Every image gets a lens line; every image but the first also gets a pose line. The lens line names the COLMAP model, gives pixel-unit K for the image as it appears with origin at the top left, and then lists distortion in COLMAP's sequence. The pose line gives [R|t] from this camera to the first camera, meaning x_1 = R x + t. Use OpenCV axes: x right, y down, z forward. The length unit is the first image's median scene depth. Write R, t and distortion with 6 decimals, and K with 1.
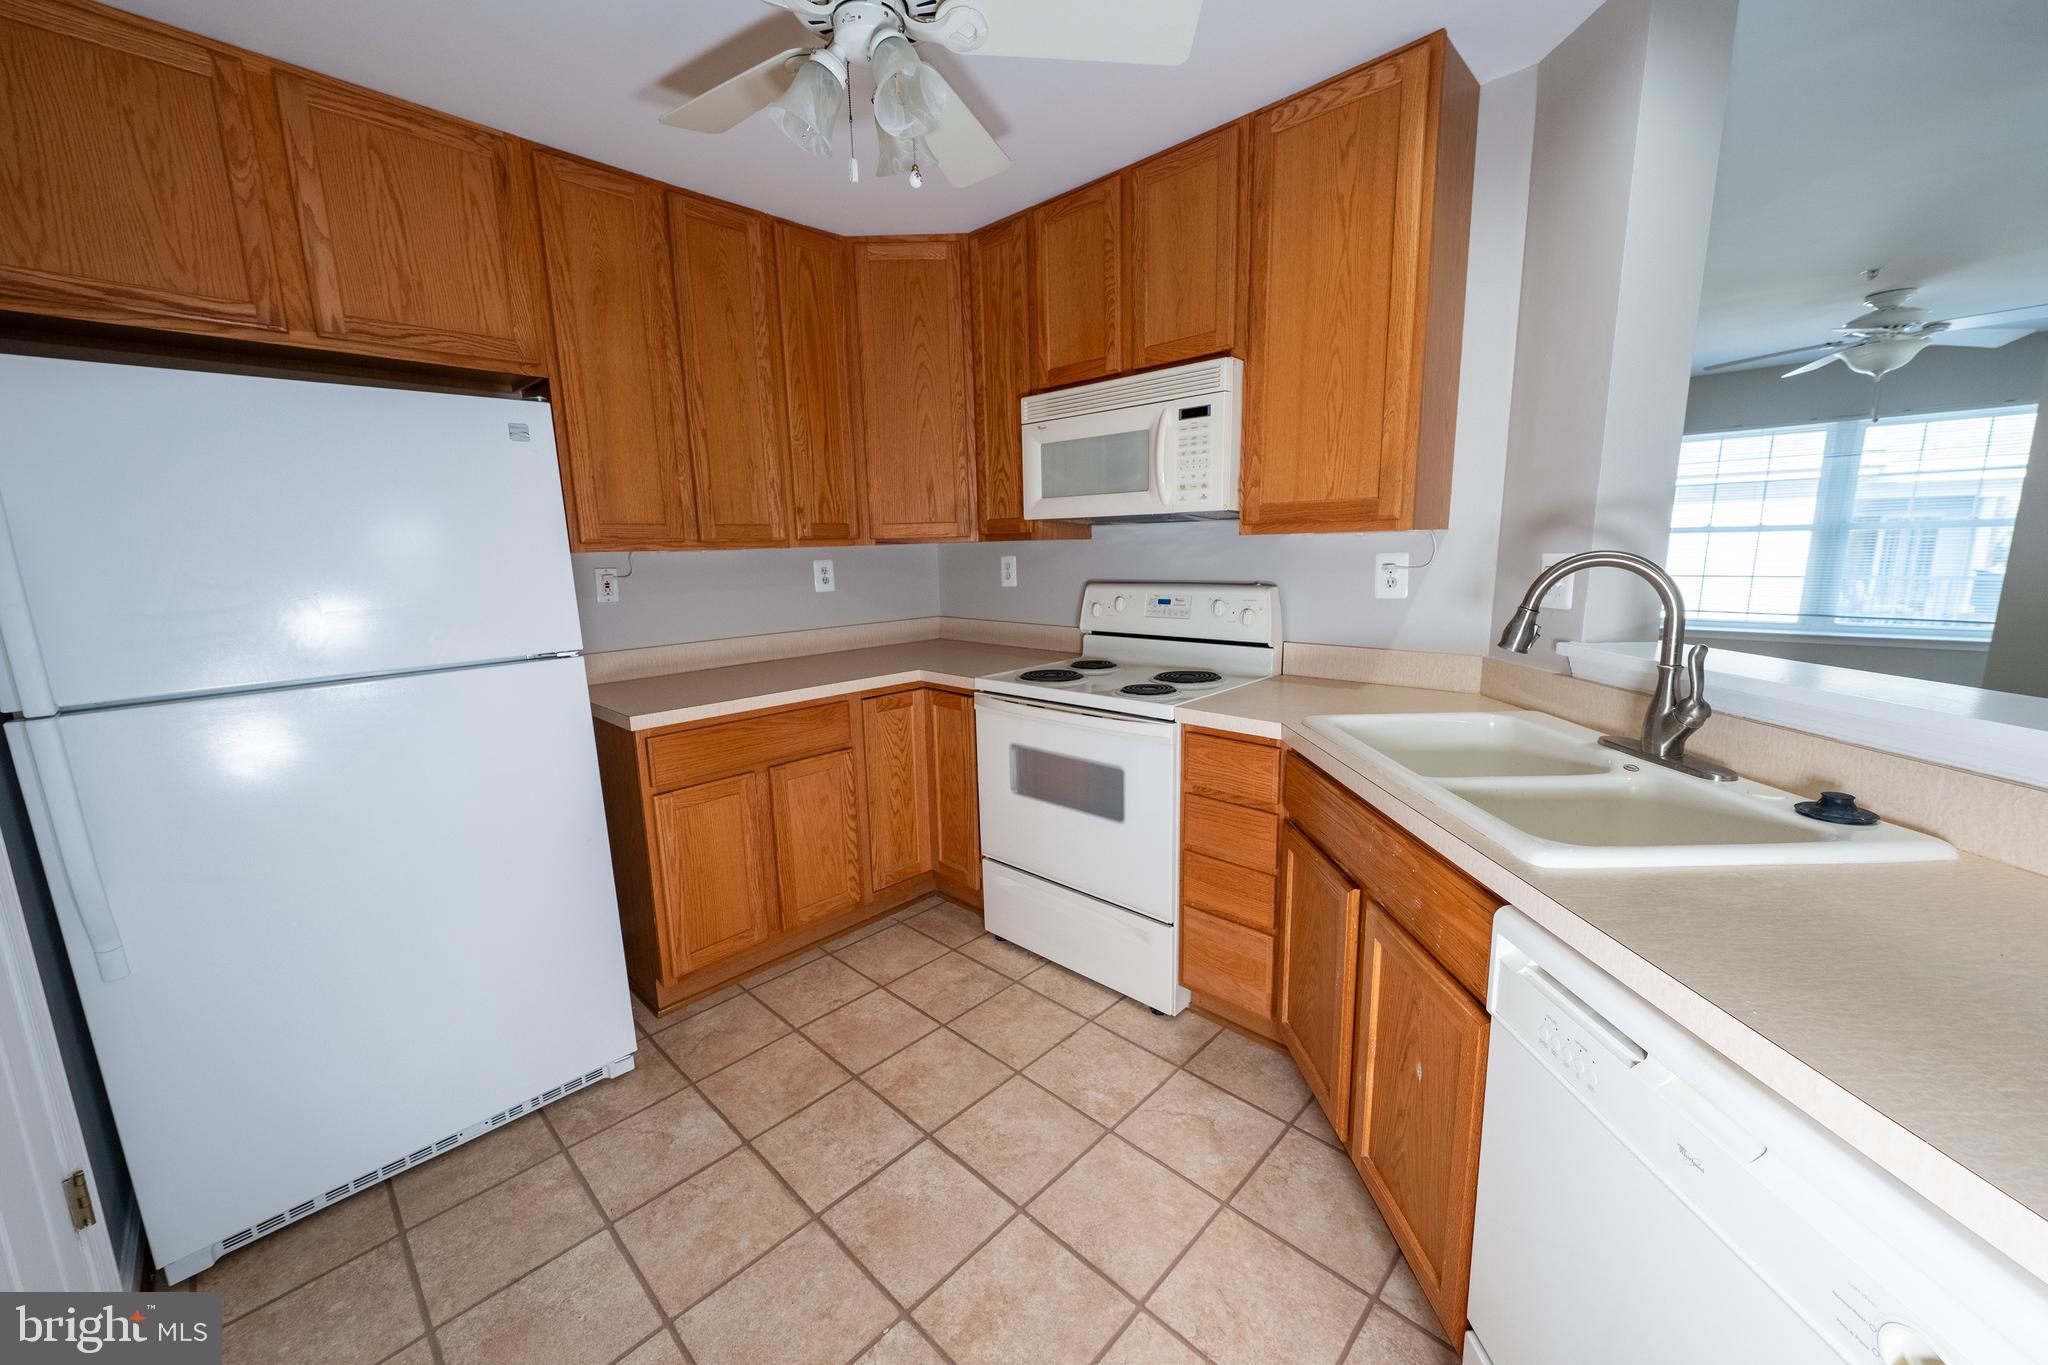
lens RADIAL K [[769.2, 0, 1016.4], [0, 769.2, 683.2], [0, 0, 1]] dist [0.002469, -0.000177]
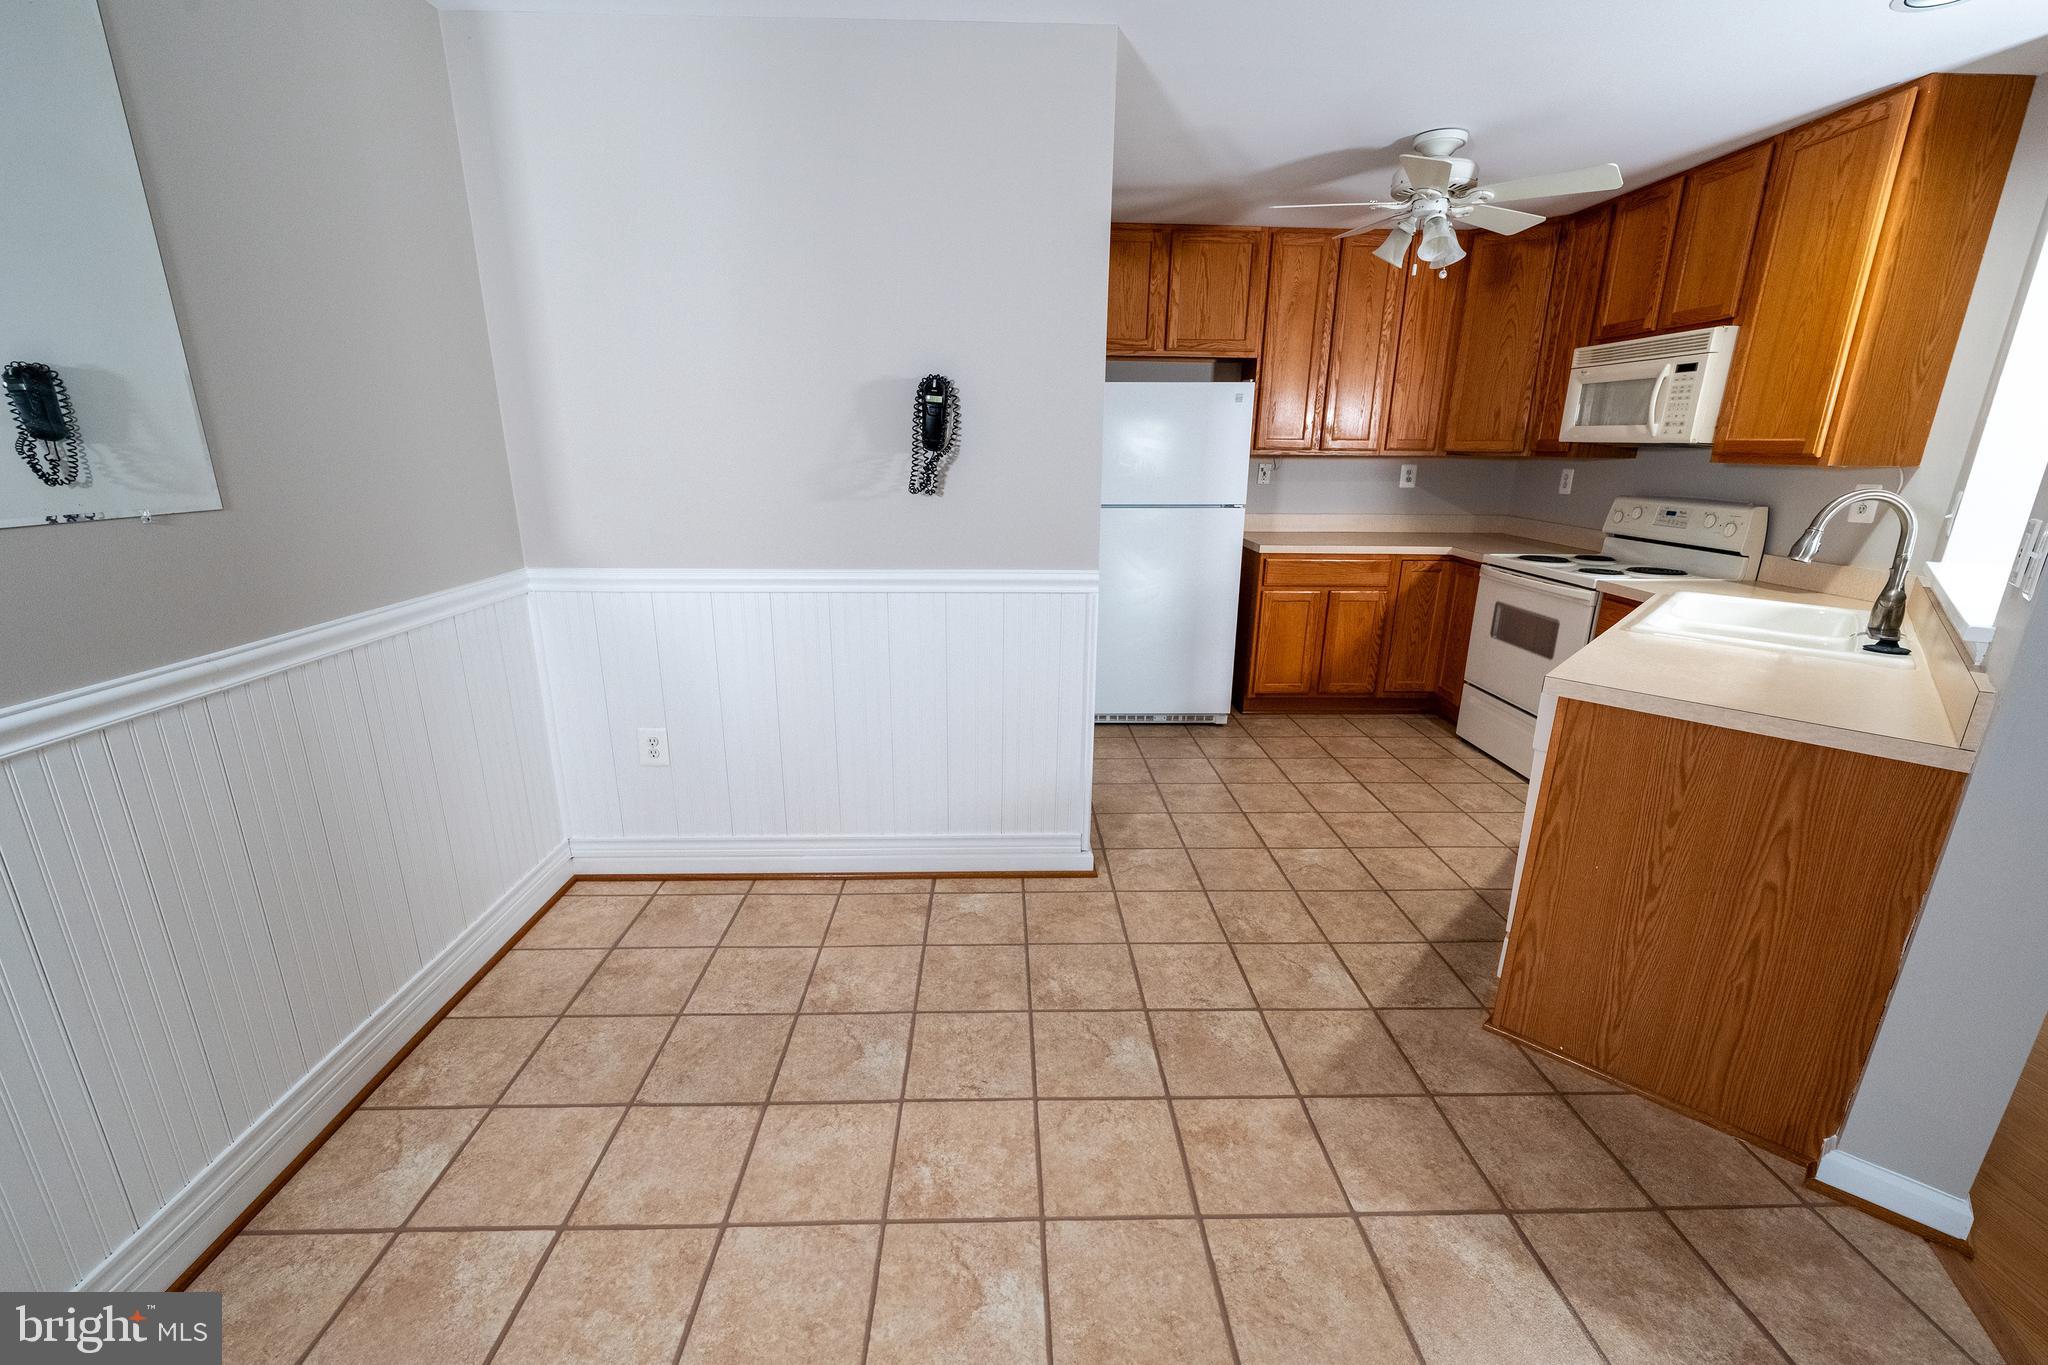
lens RADIAL K [[821.5, 0, 1024.0], [0, 821.5, 682.5], [0, 0, 1]] dist [0.000156, 0.000005]
pose [[0.716065, 0.226153, -0.660383, 0.436871], [-0.150563, 0.973832, 0.170239, 0.104066], [0.681602, -0.022473, 0.731378, -0.781113]]
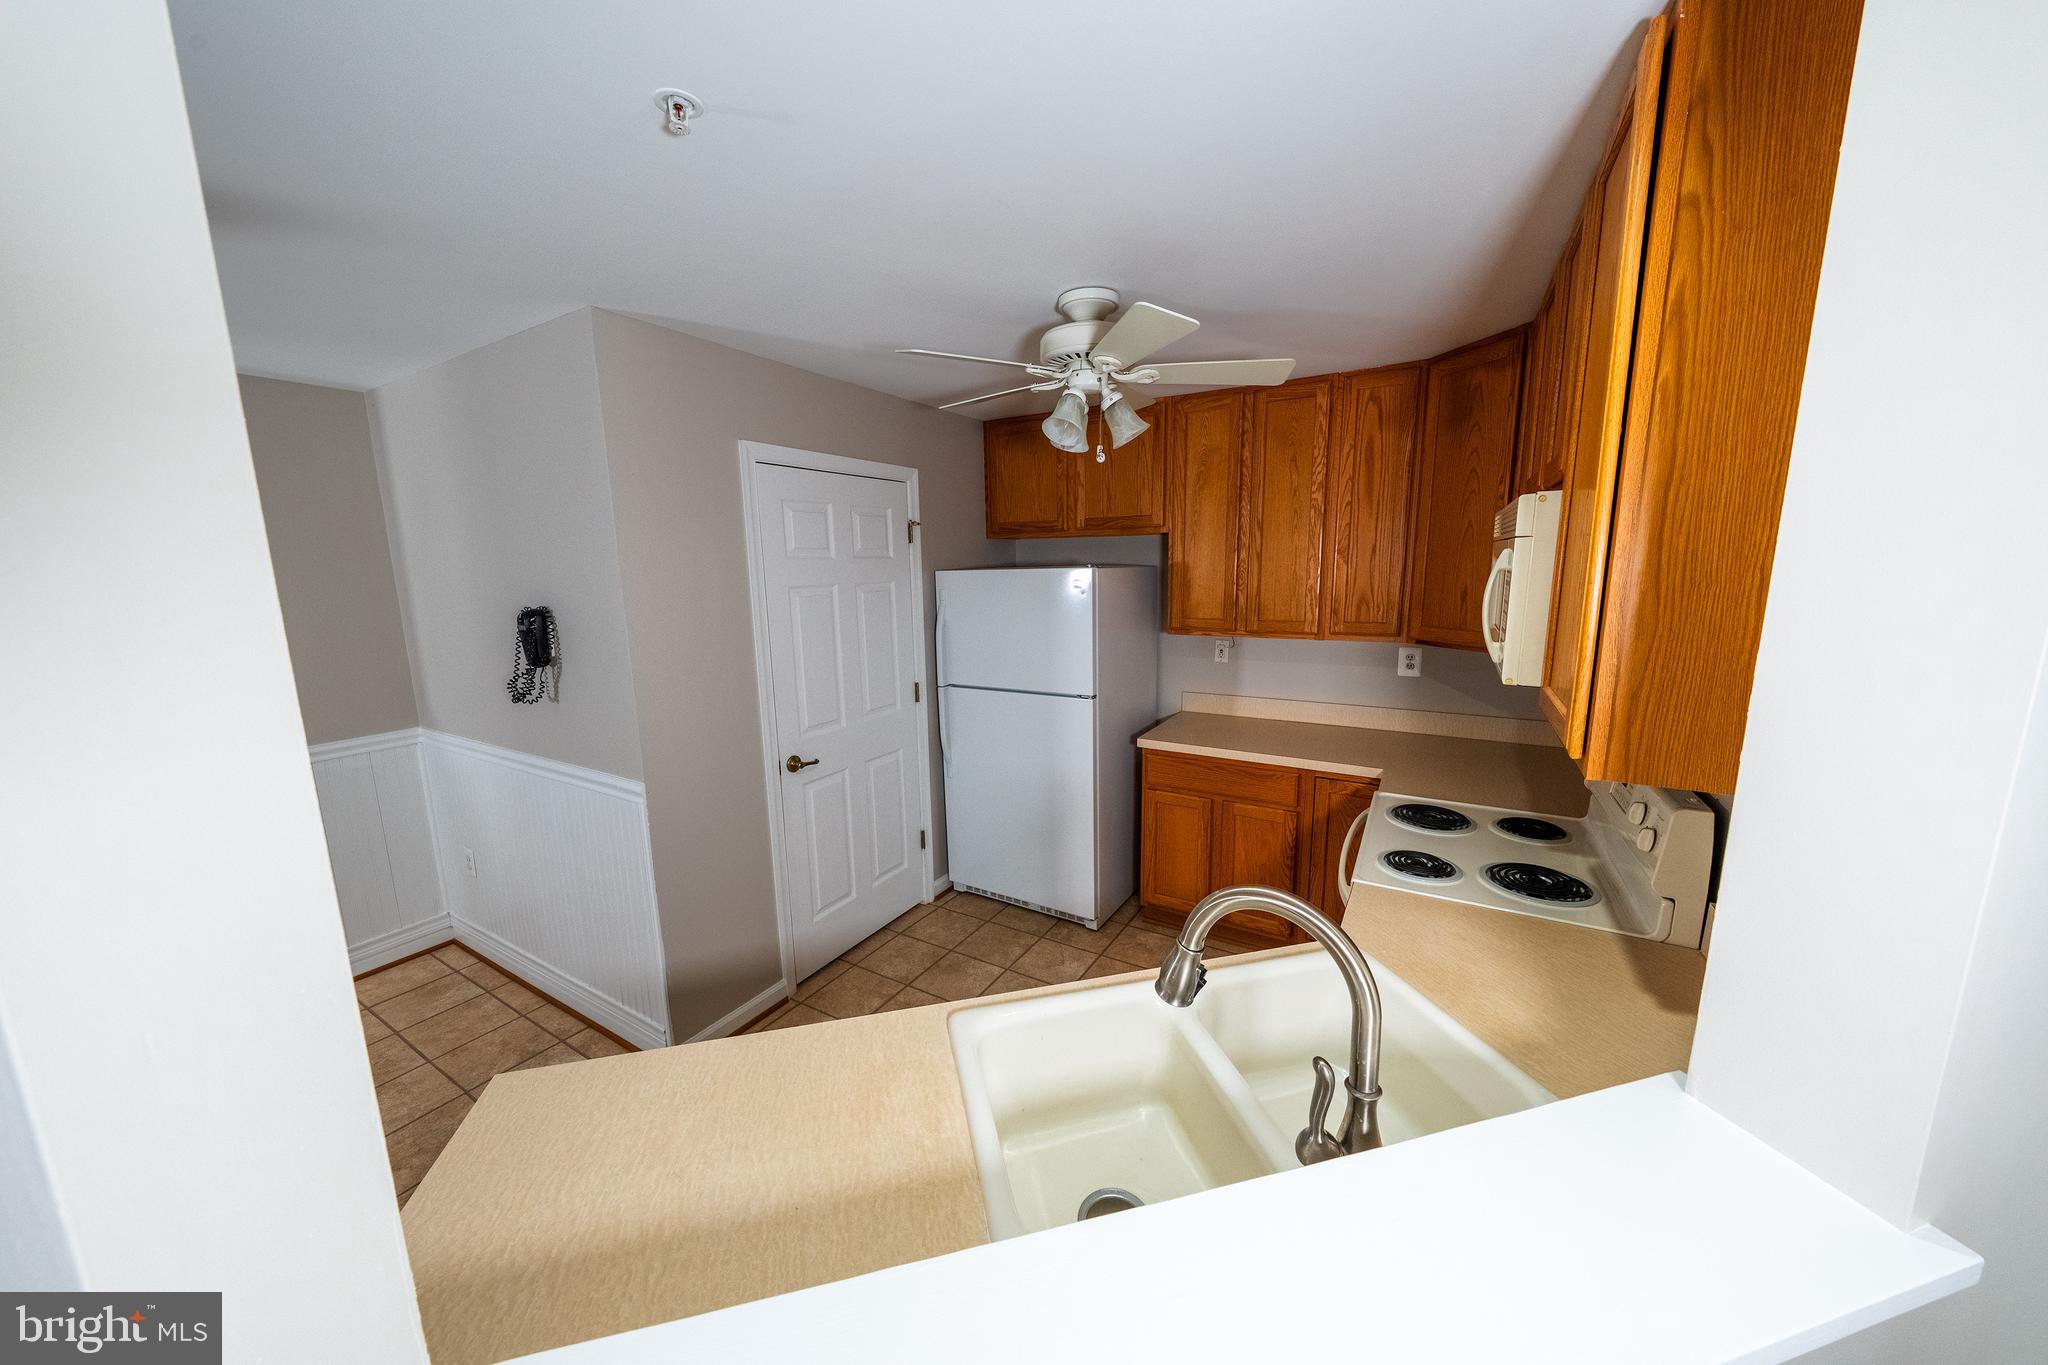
lens RADIAL K [[685.0, 0, 1024.0], [0, 685.0, 682.5], [0, 0, 1]] dist [-0.000119, -0.000052]
pose [[0.231089, 0.186188, -0.954951, 0.756246], [-0.161442, 0.975250, 0.151078, -0.232775], [0.959445, 0.119257, 0.255428, 0.325932]]
